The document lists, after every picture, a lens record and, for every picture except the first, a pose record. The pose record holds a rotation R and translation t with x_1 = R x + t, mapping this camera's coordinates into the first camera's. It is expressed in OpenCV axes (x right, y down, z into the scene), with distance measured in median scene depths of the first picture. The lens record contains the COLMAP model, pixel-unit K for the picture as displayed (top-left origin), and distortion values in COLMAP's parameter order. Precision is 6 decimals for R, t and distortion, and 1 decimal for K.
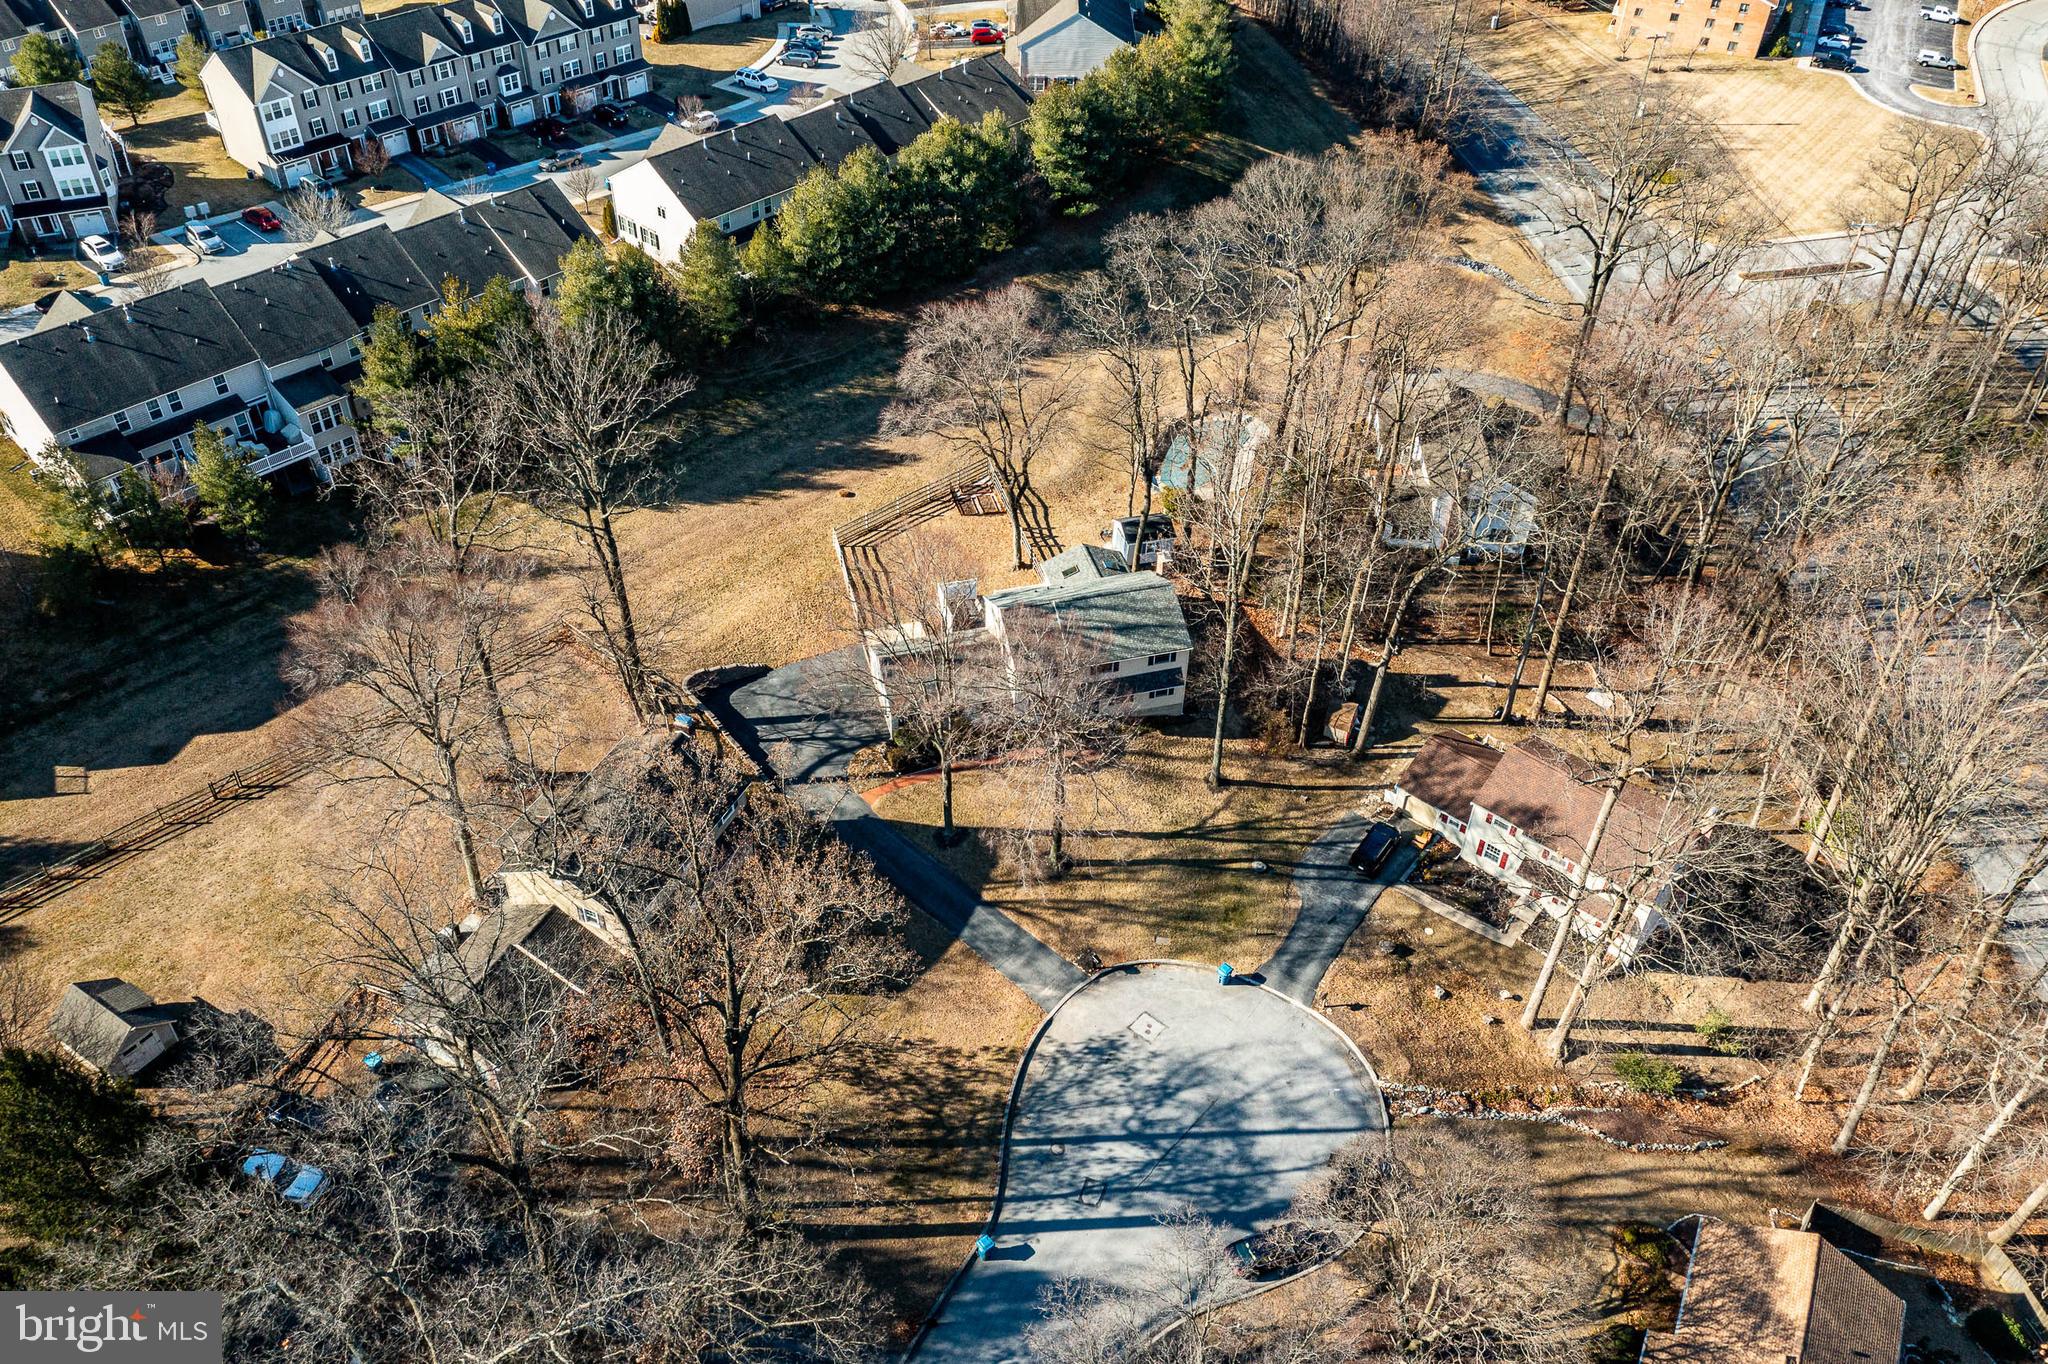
lens RADIAL K [[1607.9, 0, 1020.4], [0, 1607.9, 687.0], [0, 0, 1]] dist [0.000723, 0.034750]
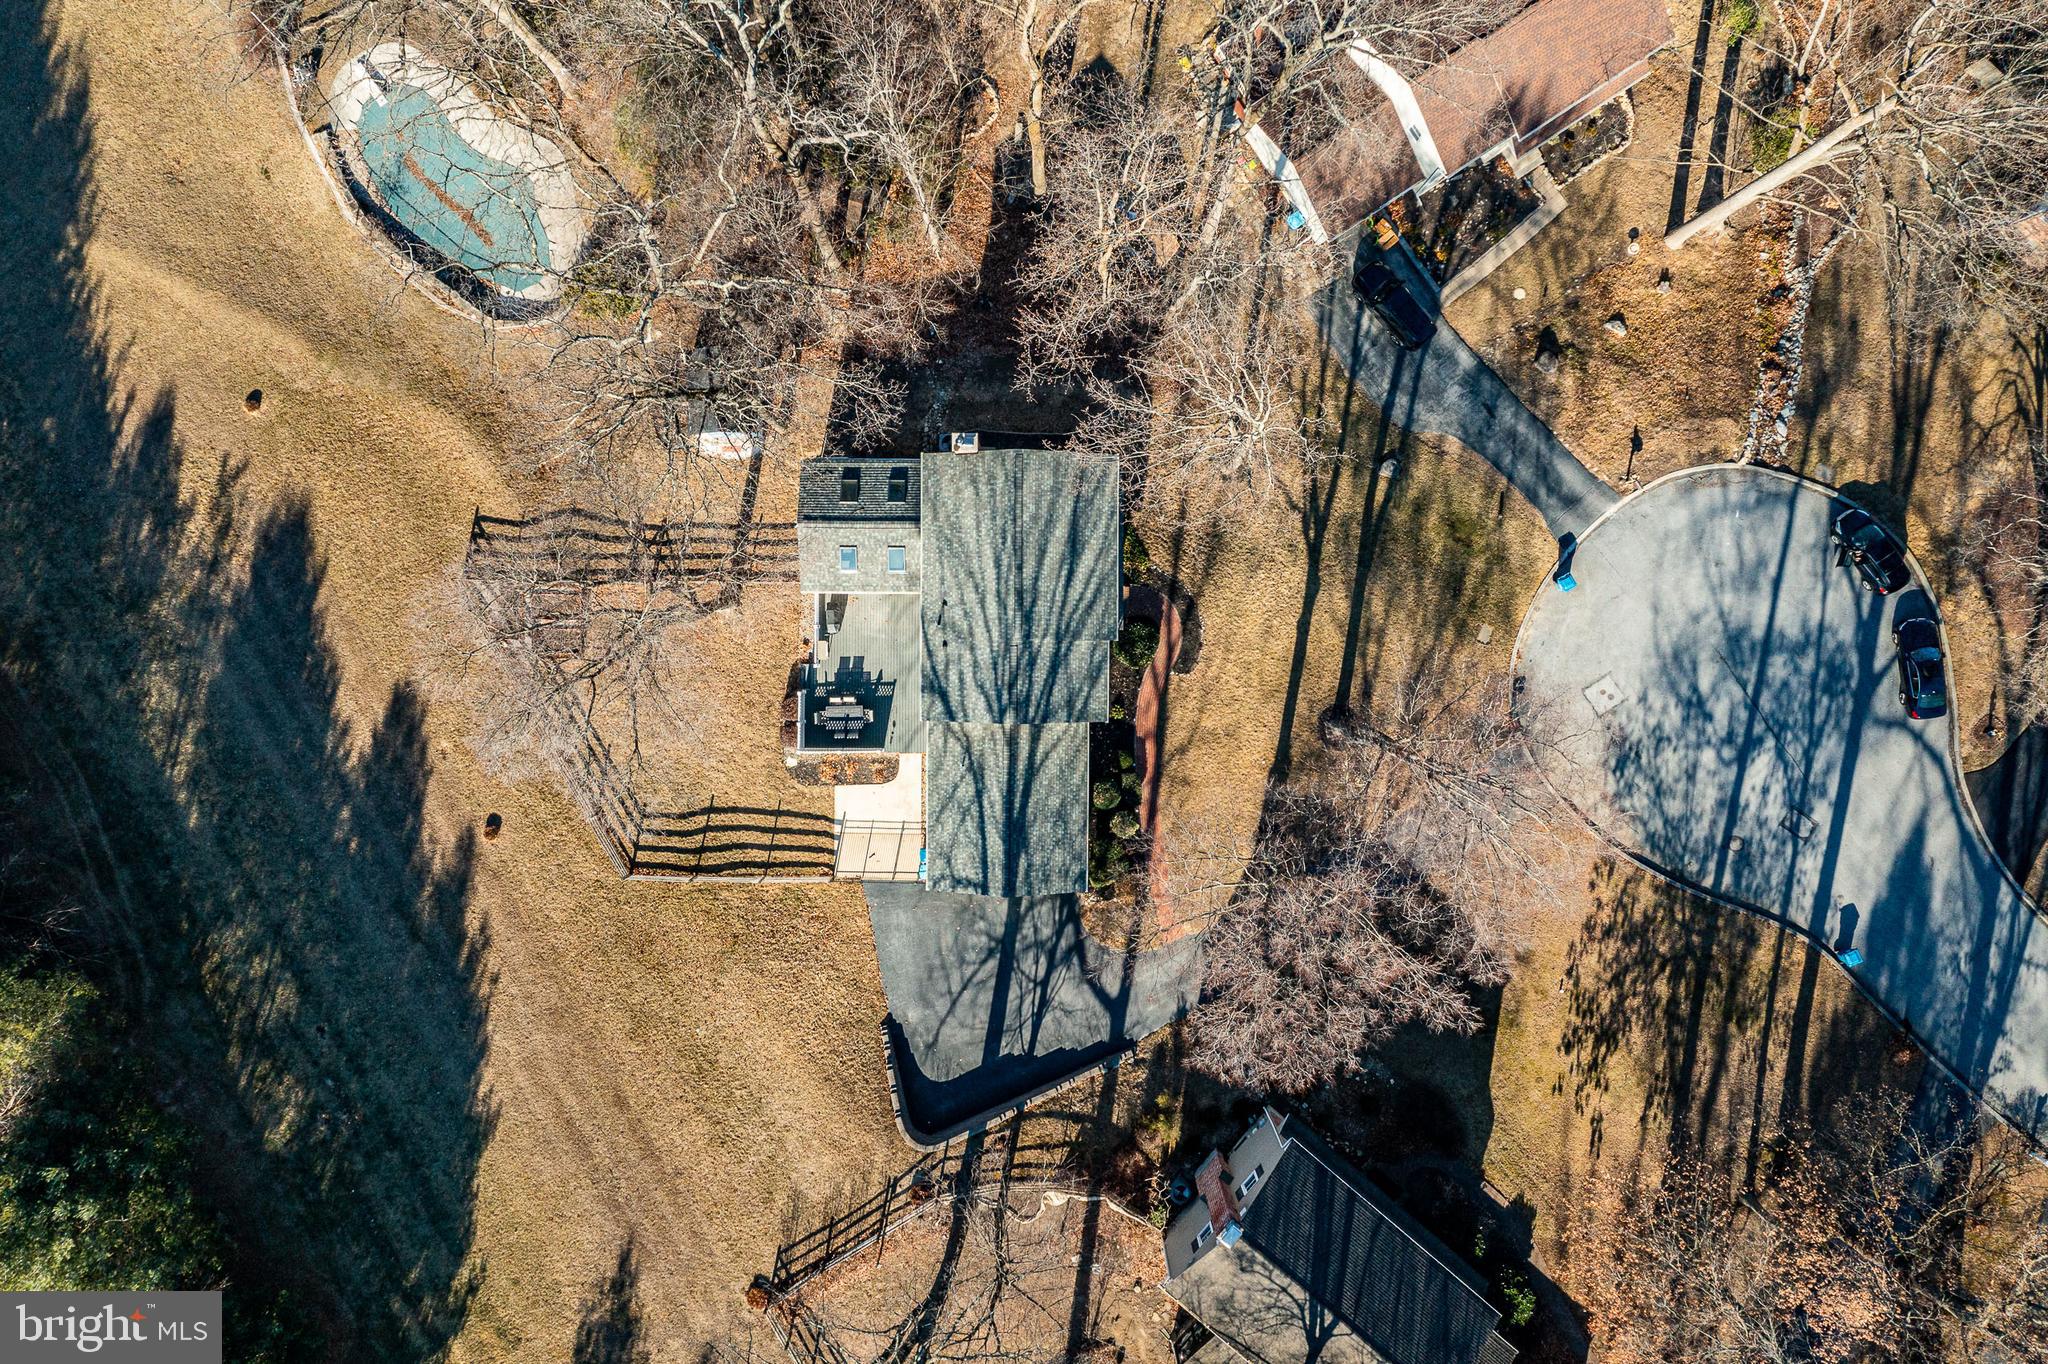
lens RADIAL K [[1607.9, 0, 1028.6], [0, 1607.9, 670.8], [0, 0, 1]] dist [0.000723, 0.034750]
pose [[0.272672, -0.960630, -0.053291, 0.046931], [0.647740, 0.142339, 0.748447, -0.565765], [-0.711395, -0.238599, 0.661051, 0.578797]]
